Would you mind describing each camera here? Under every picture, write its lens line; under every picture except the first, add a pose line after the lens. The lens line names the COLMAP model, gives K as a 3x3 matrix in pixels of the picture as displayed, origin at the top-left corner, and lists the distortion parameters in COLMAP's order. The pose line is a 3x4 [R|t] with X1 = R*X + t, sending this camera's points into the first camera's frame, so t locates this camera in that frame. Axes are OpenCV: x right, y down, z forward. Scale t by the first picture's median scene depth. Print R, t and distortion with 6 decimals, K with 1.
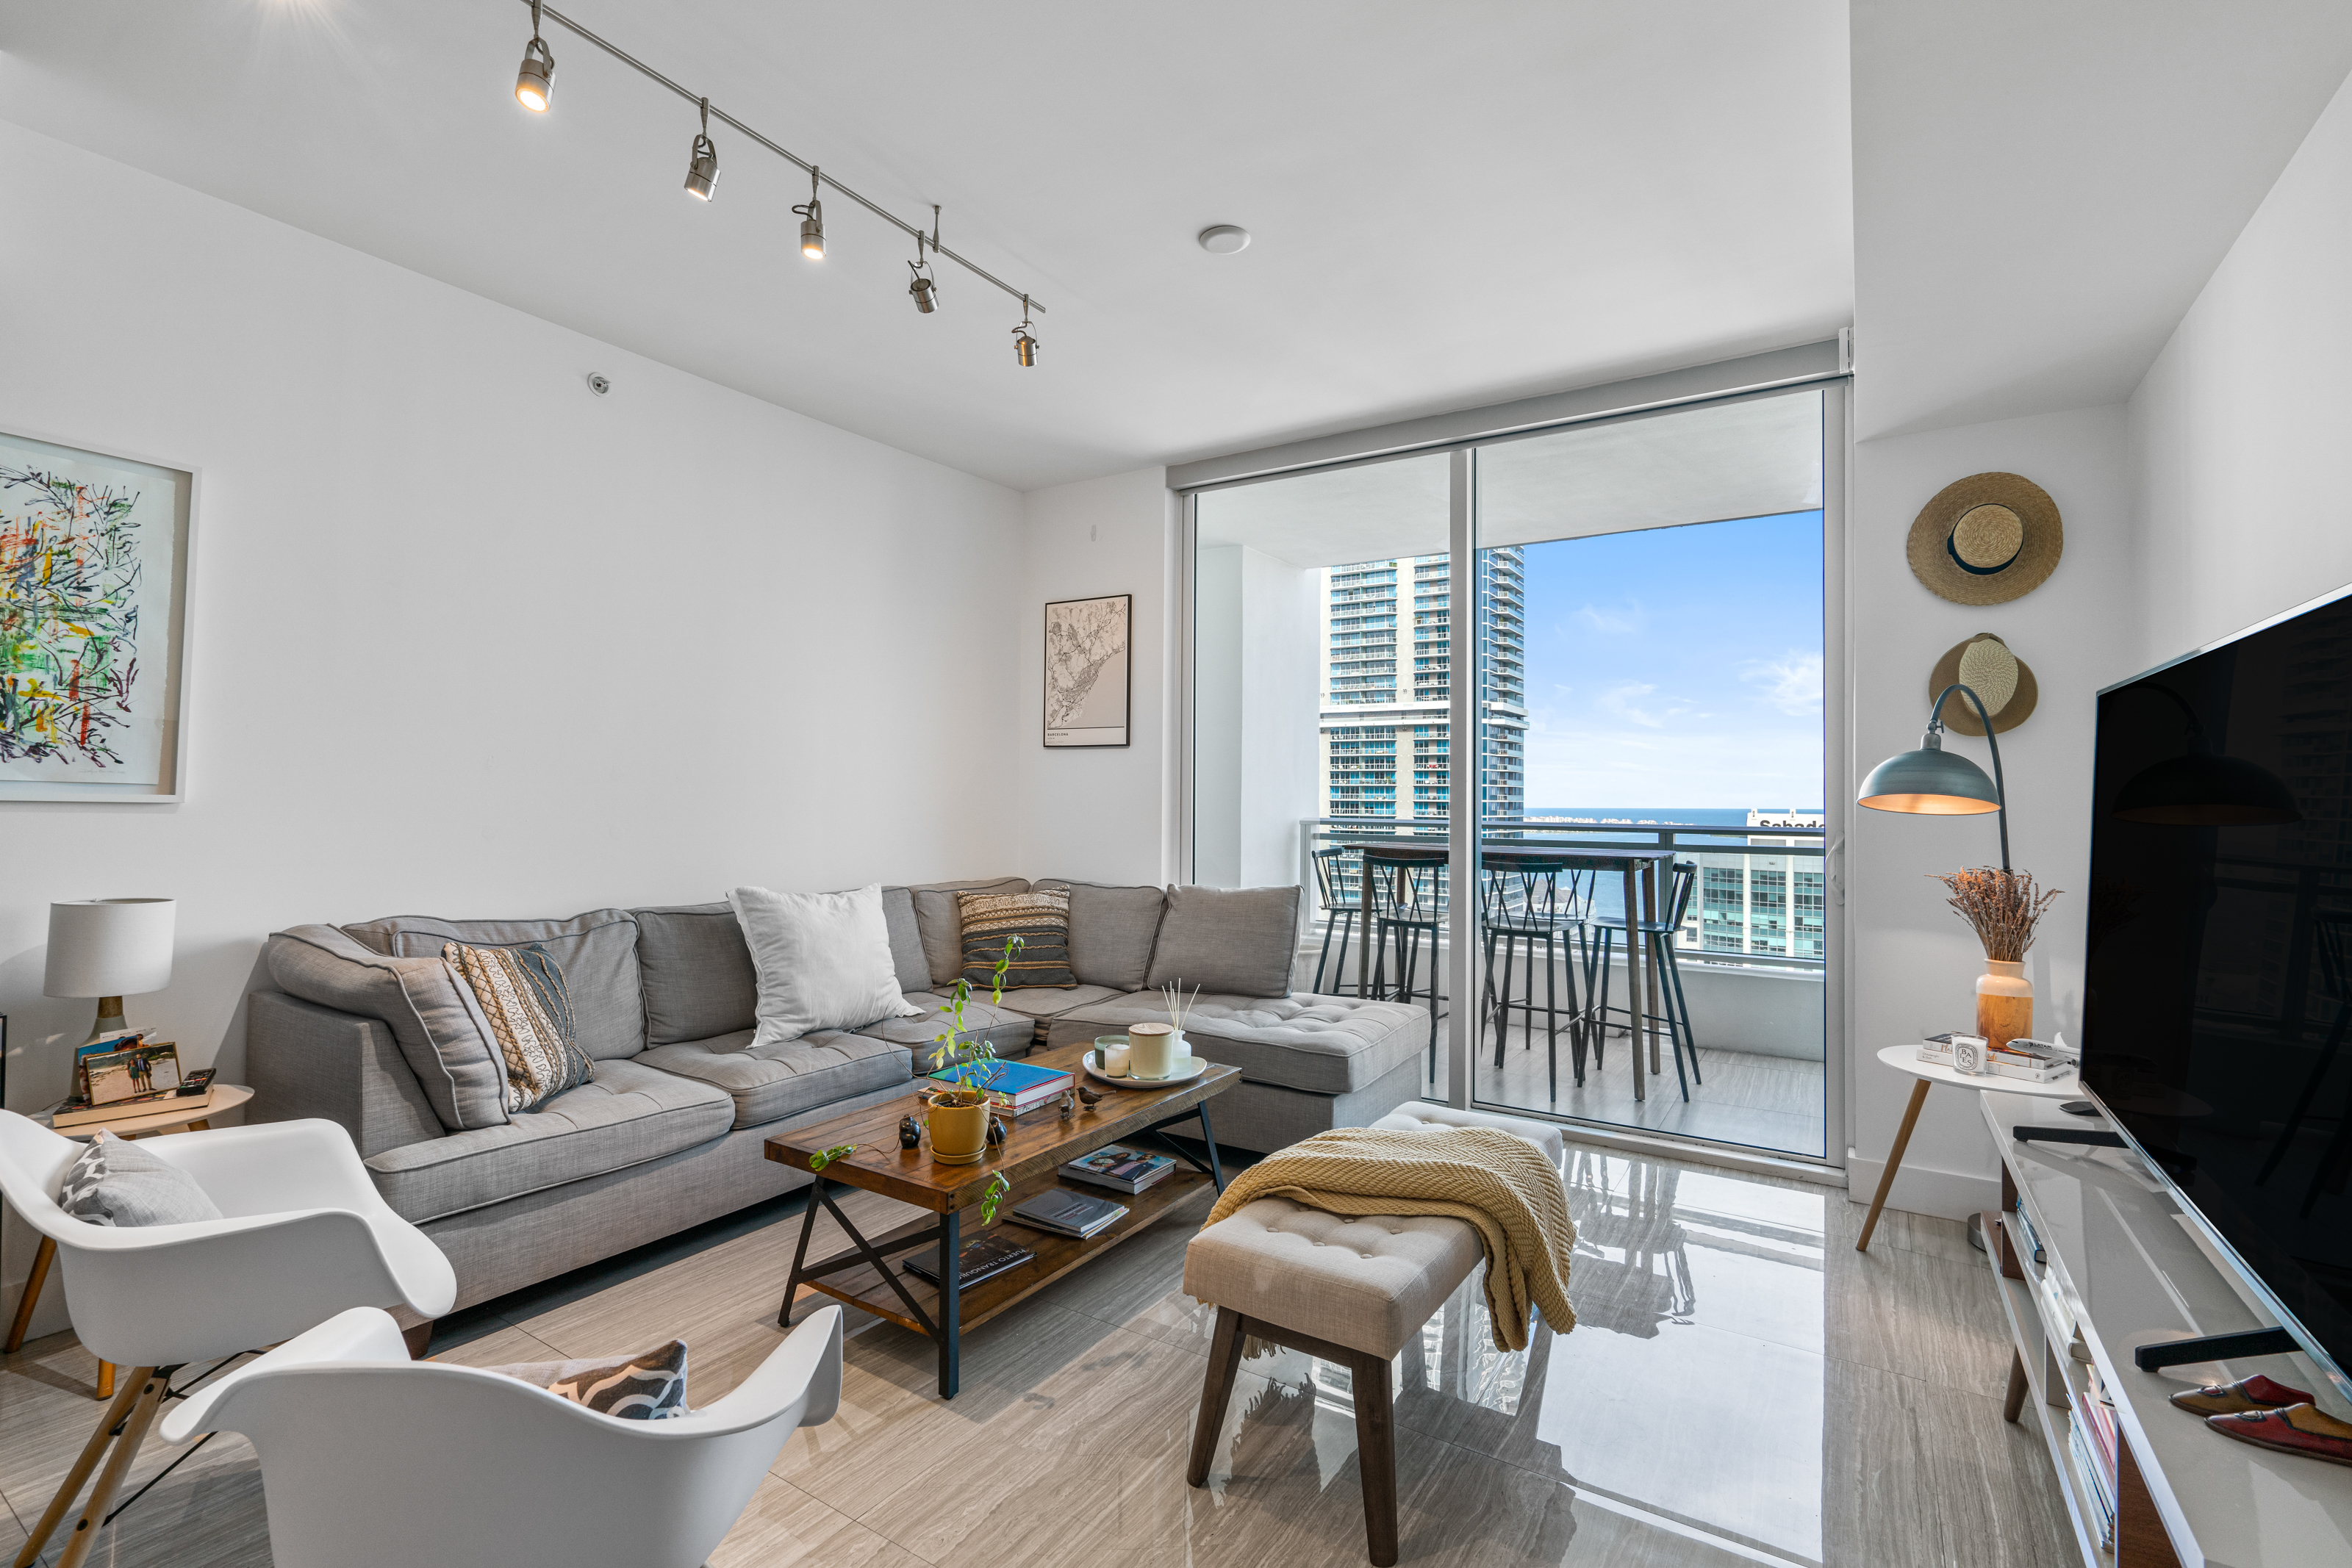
lens RADIAL K [[1078.2, 0, 1188.8], [0, 1078.2, 768.4], [0, 0, 1]] dist [-0.017265, 0.006322]
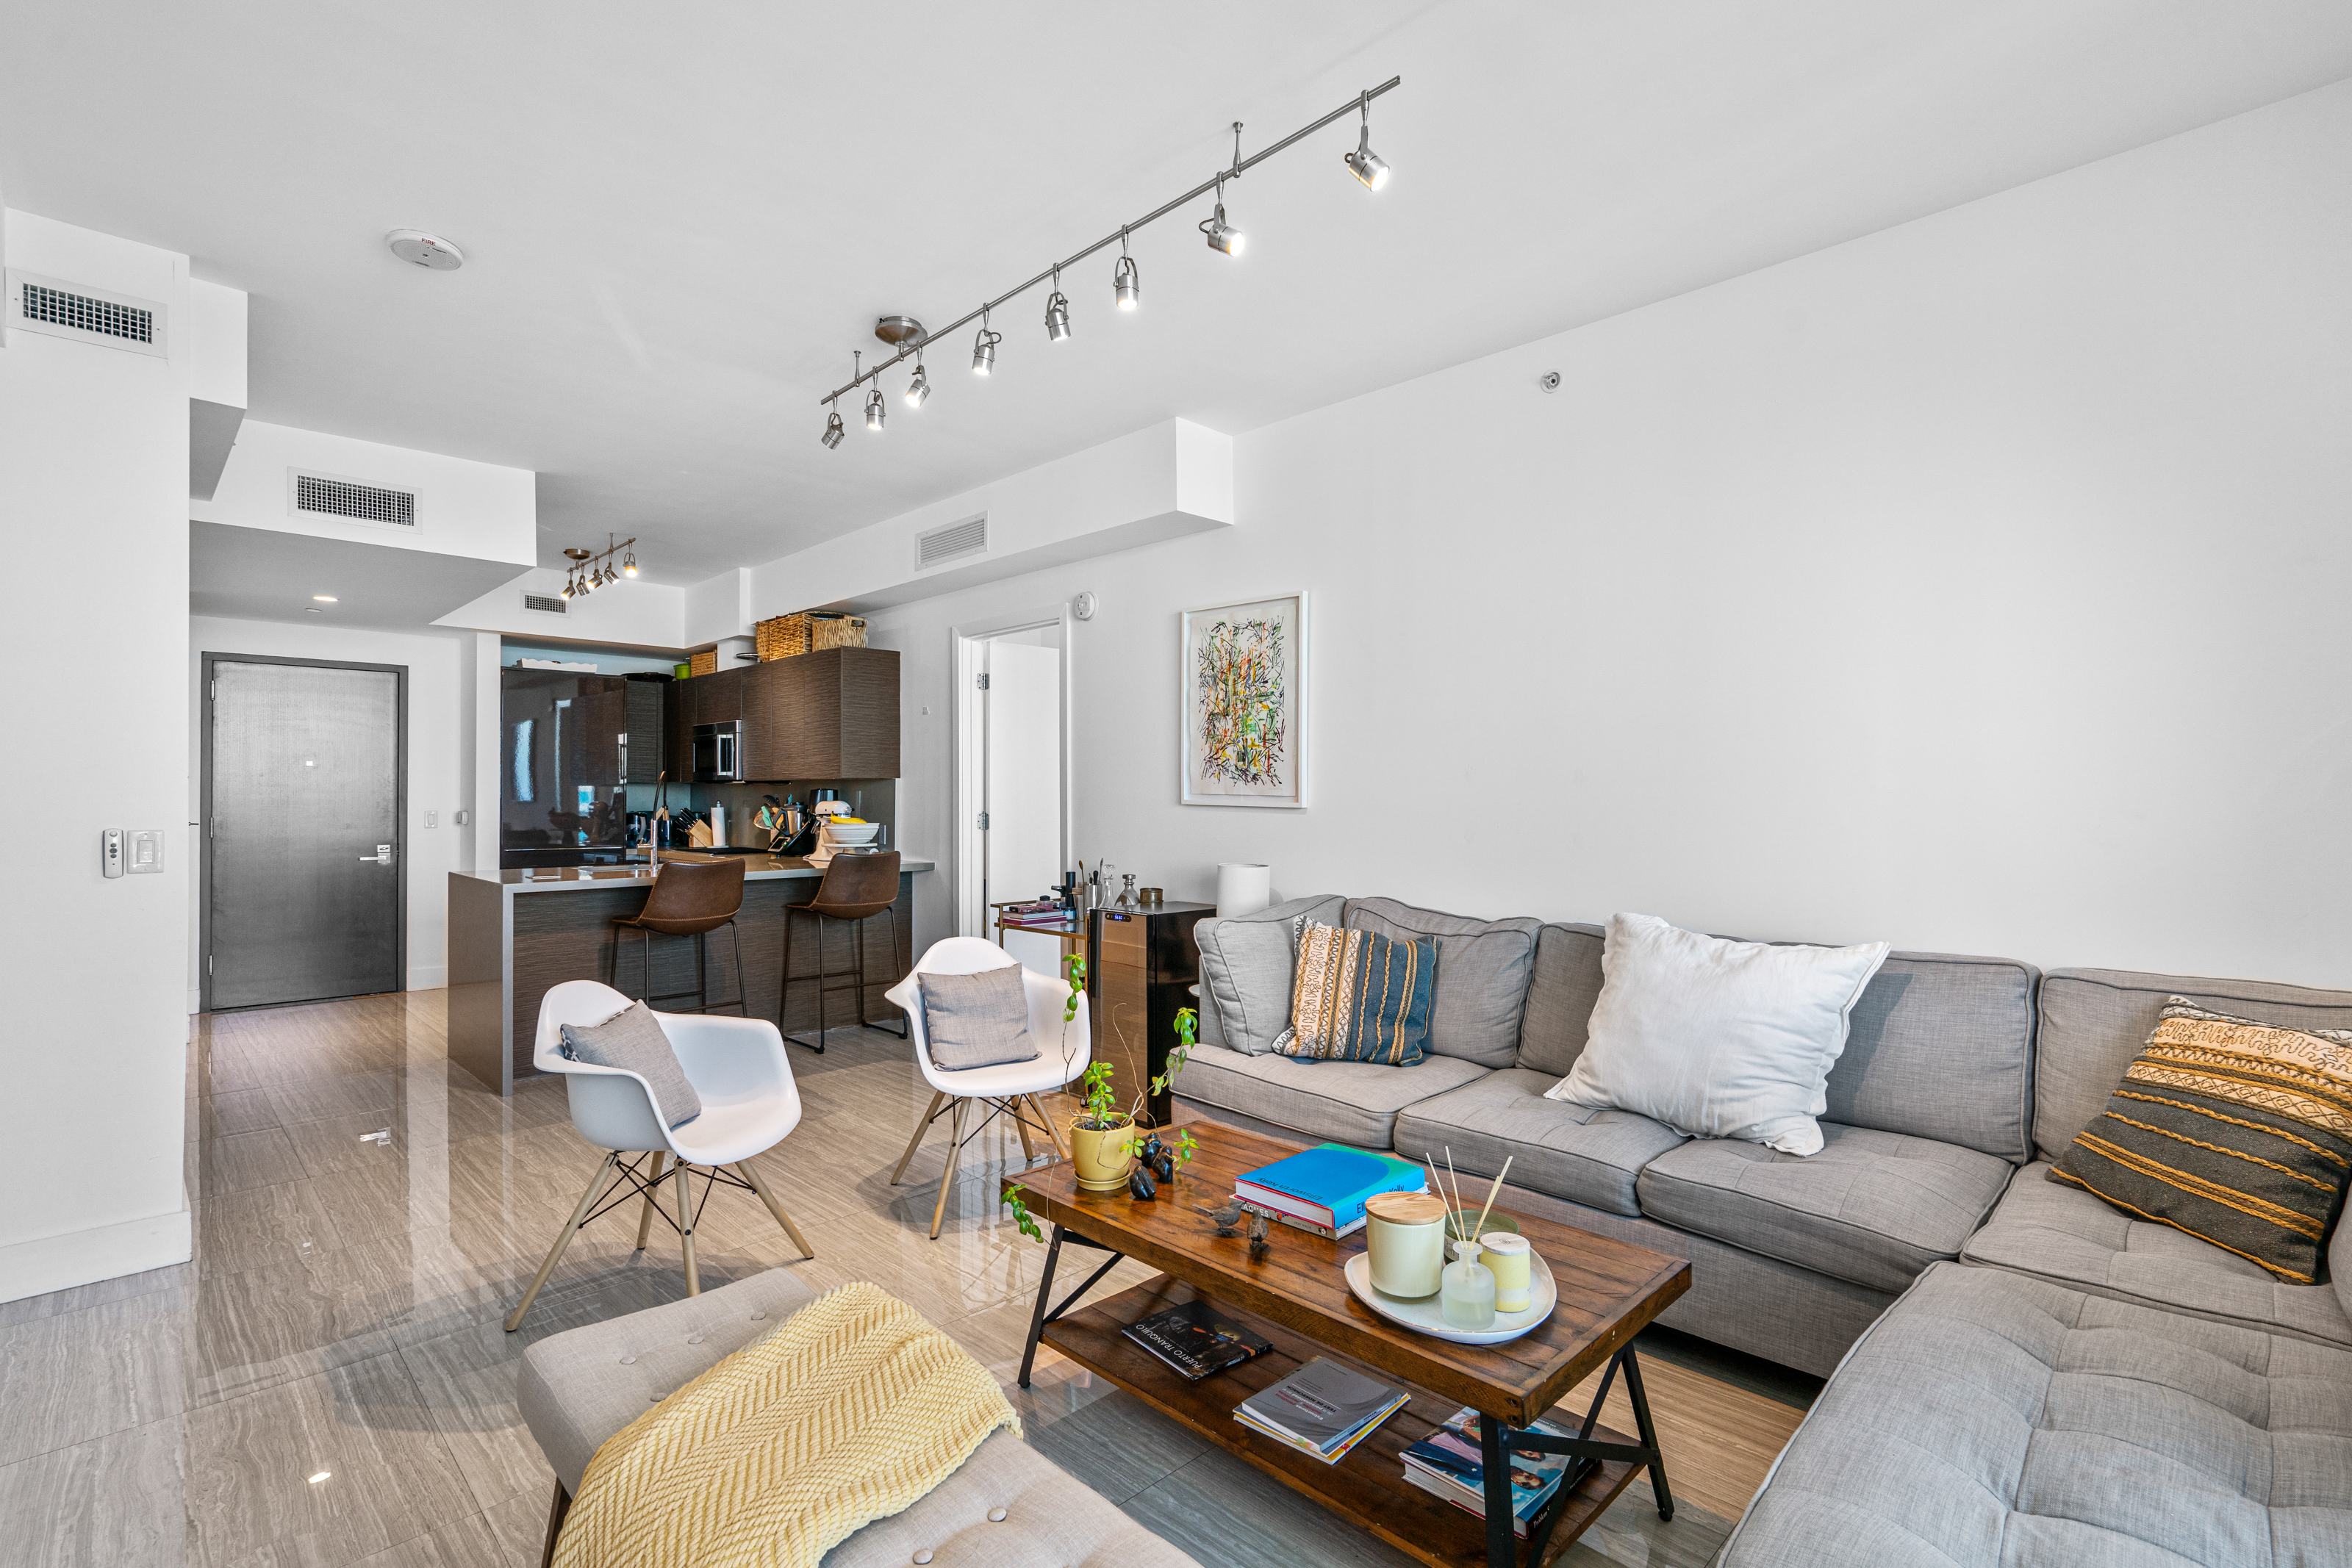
lens RADIAL K [[1078.2, 0, 1195.2], [0, 1078.2, 792.4], [0, 0, 1]] dist [-0.017265, 0.006322]
pose [[-0.212107, -0.010532, -0.977190, 0.402742], [0.024365, 0.999574, -0.016061, 0.019754], [0.976943, -0.027216, -0.211760, 0.746087]]
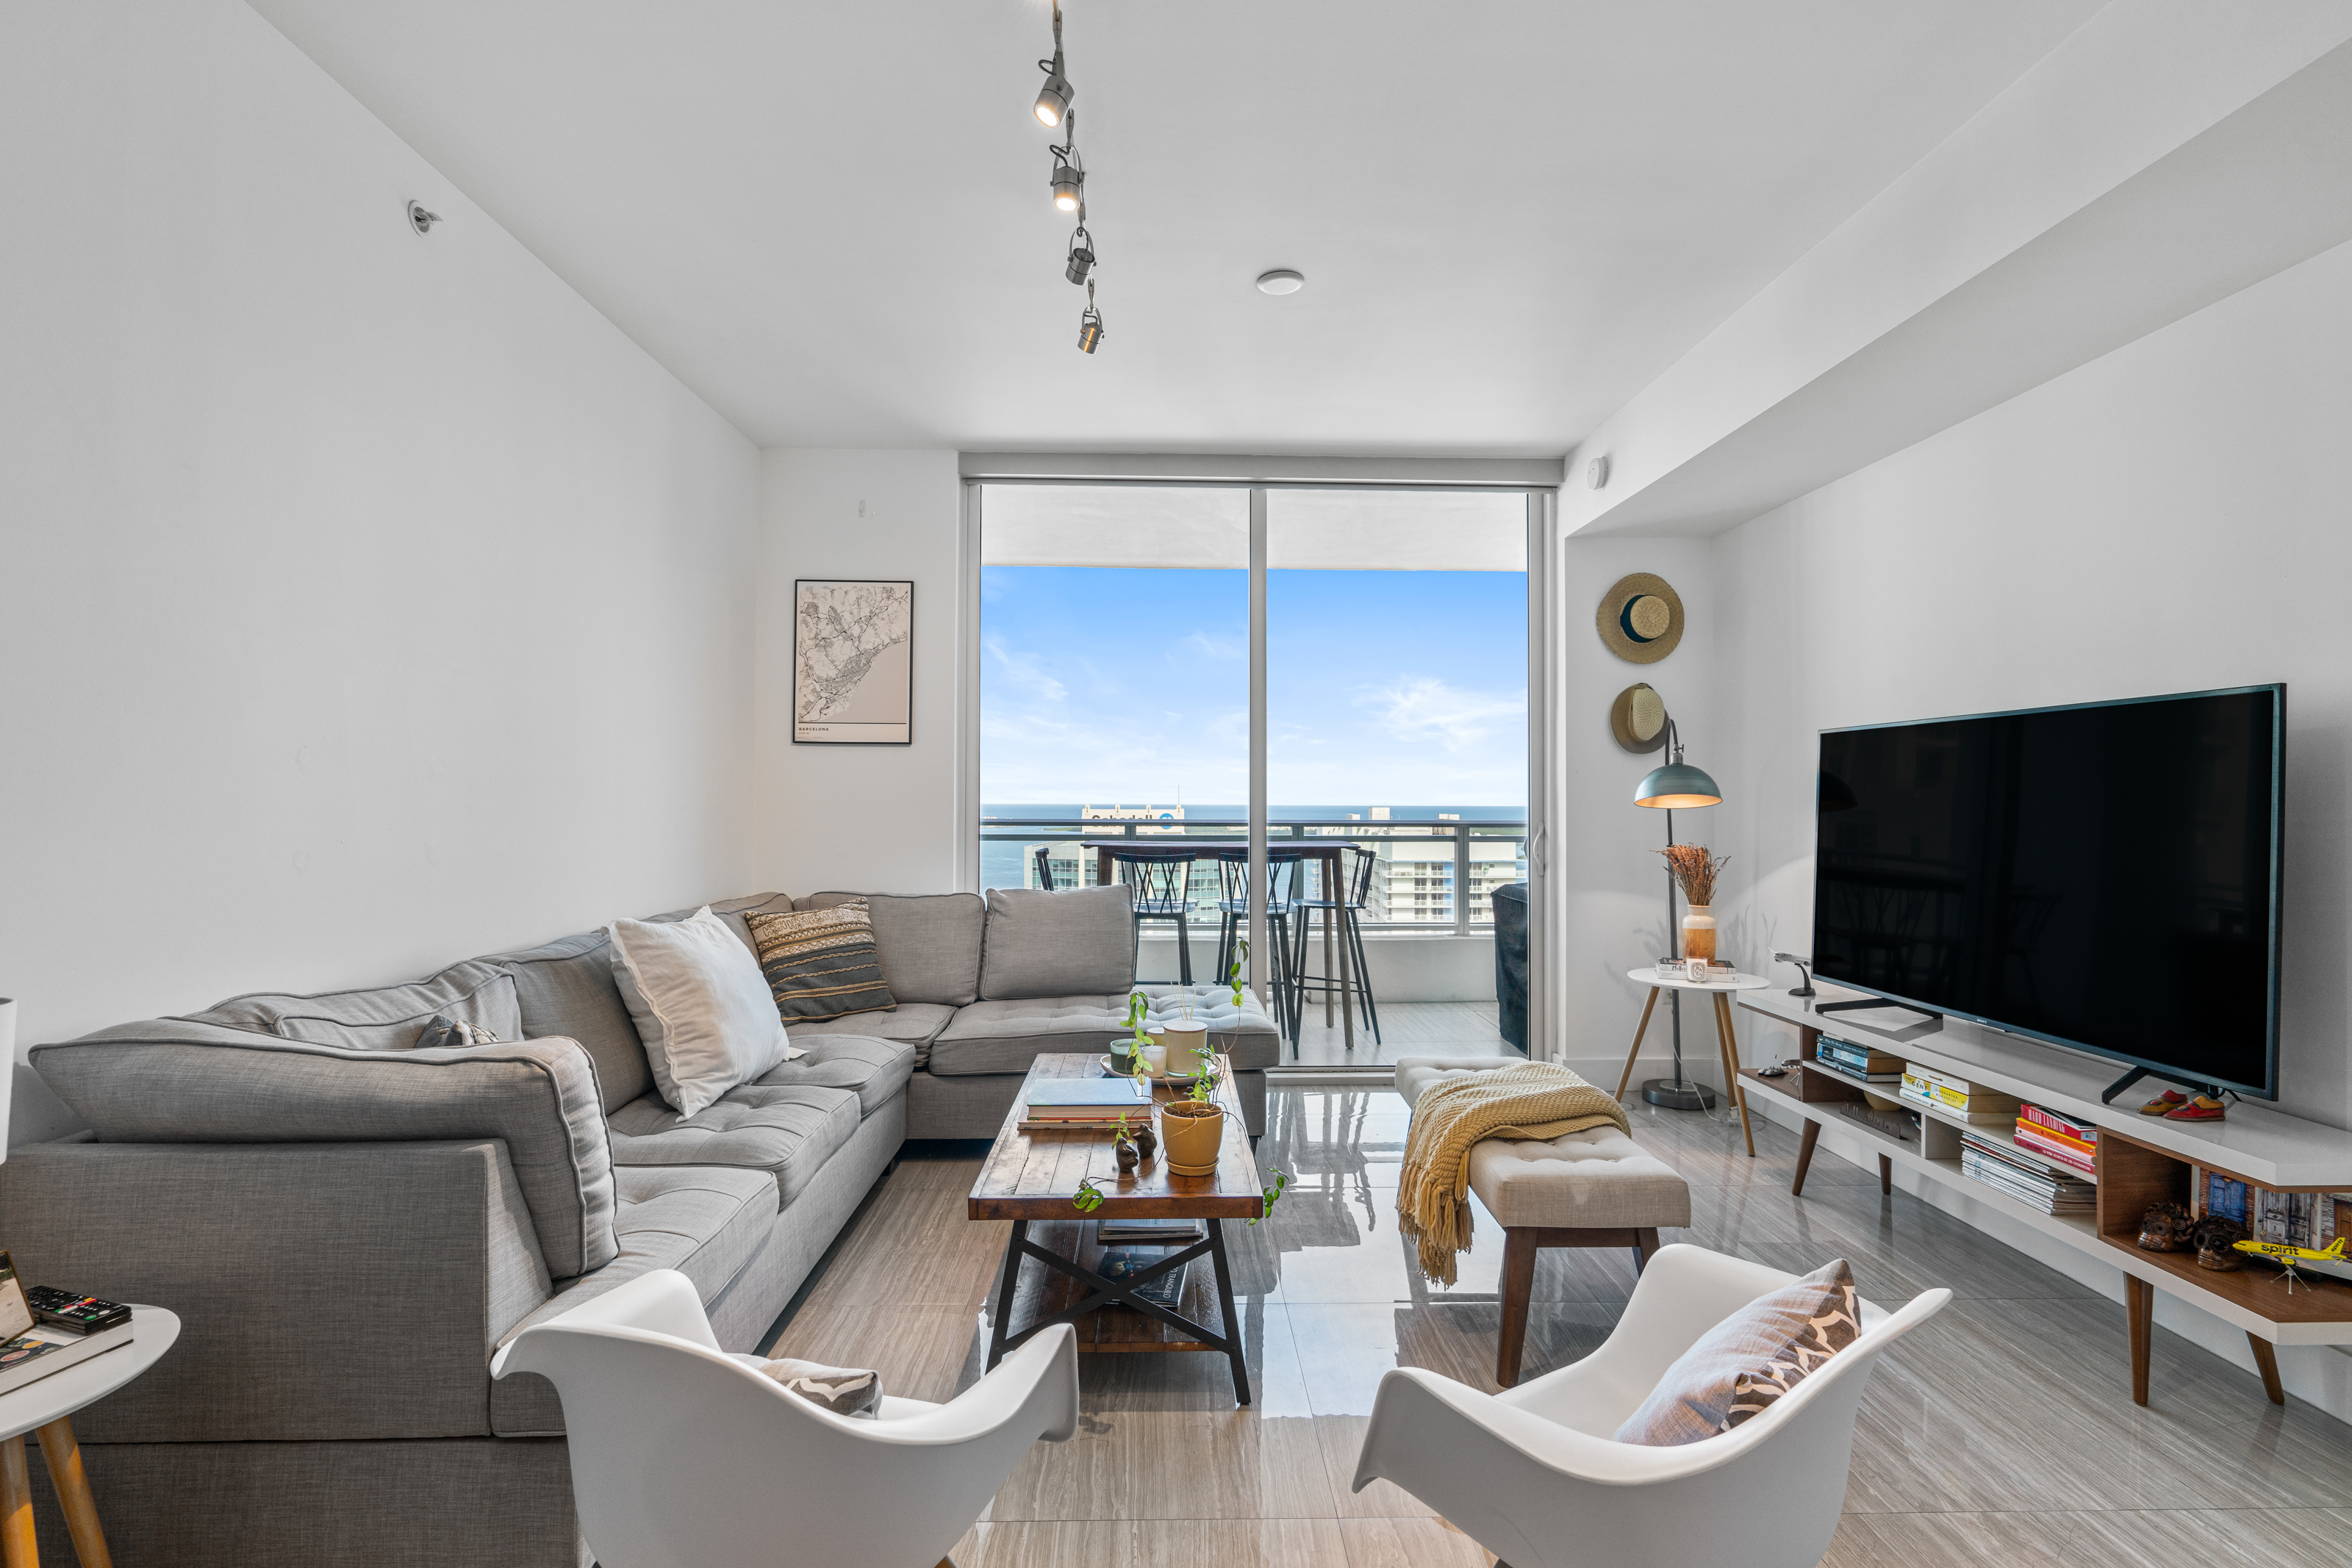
lens RADIAL K [[1078.2, 0, 1197.0], [0, 1078.2, 775.3], [0, 0, 1]] dist [-0.017265, 0.006322]
pose [[0.823711, 0.006879, 0.566968, -0.435534], [-0.011031, 0.999932, 0.003894, -0.000815], [-0.566903, -0.009461, 0.823730, 0.108251]]
